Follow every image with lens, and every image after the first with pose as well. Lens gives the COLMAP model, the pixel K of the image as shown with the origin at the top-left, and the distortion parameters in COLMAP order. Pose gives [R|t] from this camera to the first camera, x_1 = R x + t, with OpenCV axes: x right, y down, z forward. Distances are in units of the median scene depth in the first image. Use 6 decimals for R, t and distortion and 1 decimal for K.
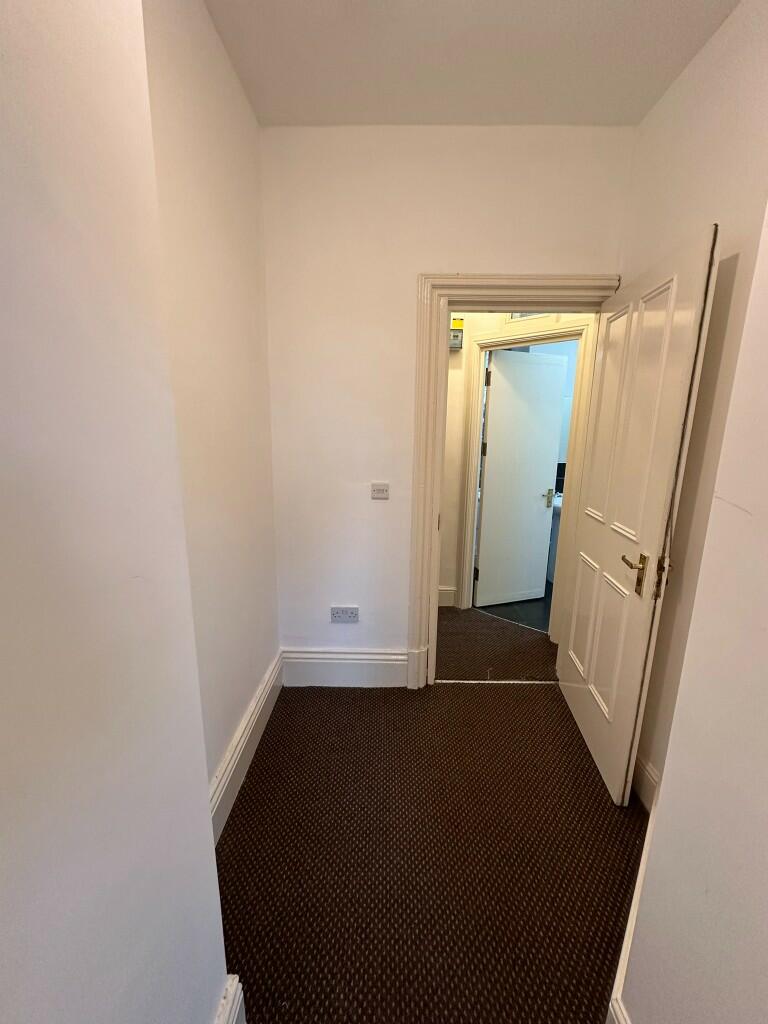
lens RADIAL K [[407.8, 0, 384.0], [0, 407.8, 512.0], [0, 0, 1]] dist [-0.001623, -0.000336]
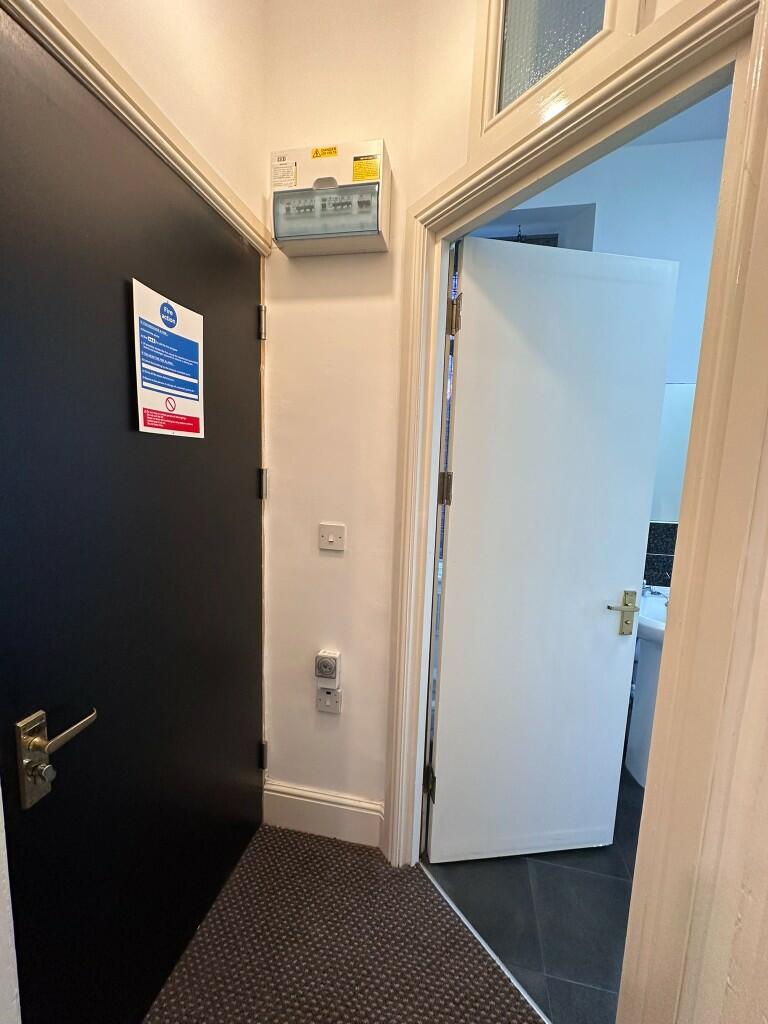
lens RADIAL K [[407.8, 0, 384.0], [0, 407.8, 512.0], [0, 0, 1]] dist [-0.001623, -0.000336]
pose [[0.978605, 0.046458, -0.200433, 0.249685], [-0.063799, 0.994675, -0.080939, -0.087784], [0.195606, 0.091995, 0.976358, 0.554906]]
